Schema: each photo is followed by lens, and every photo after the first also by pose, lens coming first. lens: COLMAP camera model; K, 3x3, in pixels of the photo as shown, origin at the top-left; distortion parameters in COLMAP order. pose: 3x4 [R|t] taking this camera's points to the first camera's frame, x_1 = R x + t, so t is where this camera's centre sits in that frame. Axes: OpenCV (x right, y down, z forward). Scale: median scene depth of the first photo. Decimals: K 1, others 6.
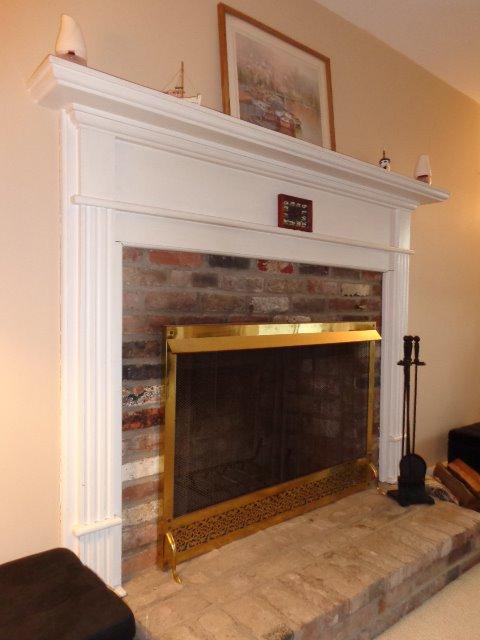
lens RADIAL K [[486.1, 0, 234.9], [0, 486.1, 318.1], [0, 0, 1]] dist [-0.011278, 0.031444]
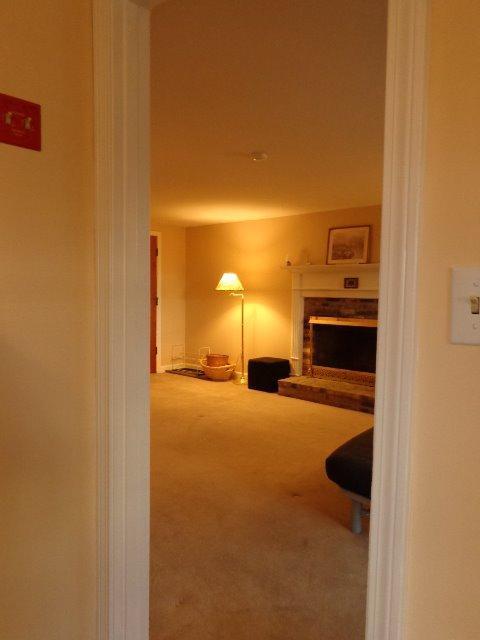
lens RADIAL K [[486.1, 0, 235.3], [0, 486.1, 321.7], [0, 0, 1]] dist [-0.011278, 0.031444]
pose [[0.126381, 0.052071, -0.990614, 3.227879], [-0.038257, 0.998134, 0.047585, -0.091422], [0.991244, 0.031884, 0.128137, -0.124645]]
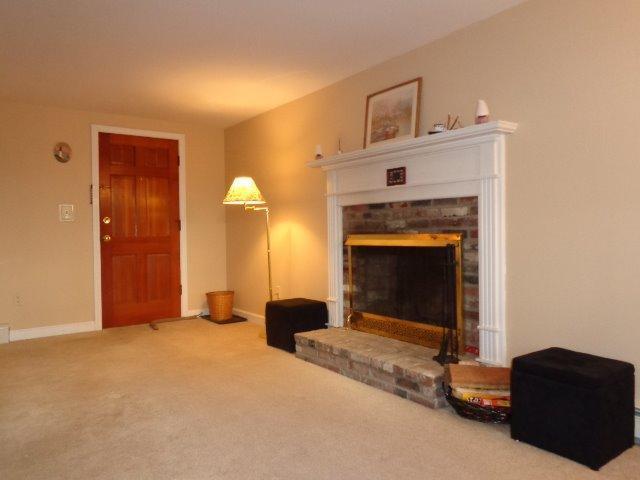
lens RADIAL K [[486.1, 0, 323.0], [0, 486.1, 237.7], [0, 0, 1]] dist [-0.011278, 0.031444]
pose [[-0.066517, -0.003113, -0.997780, 2.111466], [-0.015328, 0.999880, -0.002098, 0.033728], [0.997668, 0.015155, -0.066557, 0.876278]]
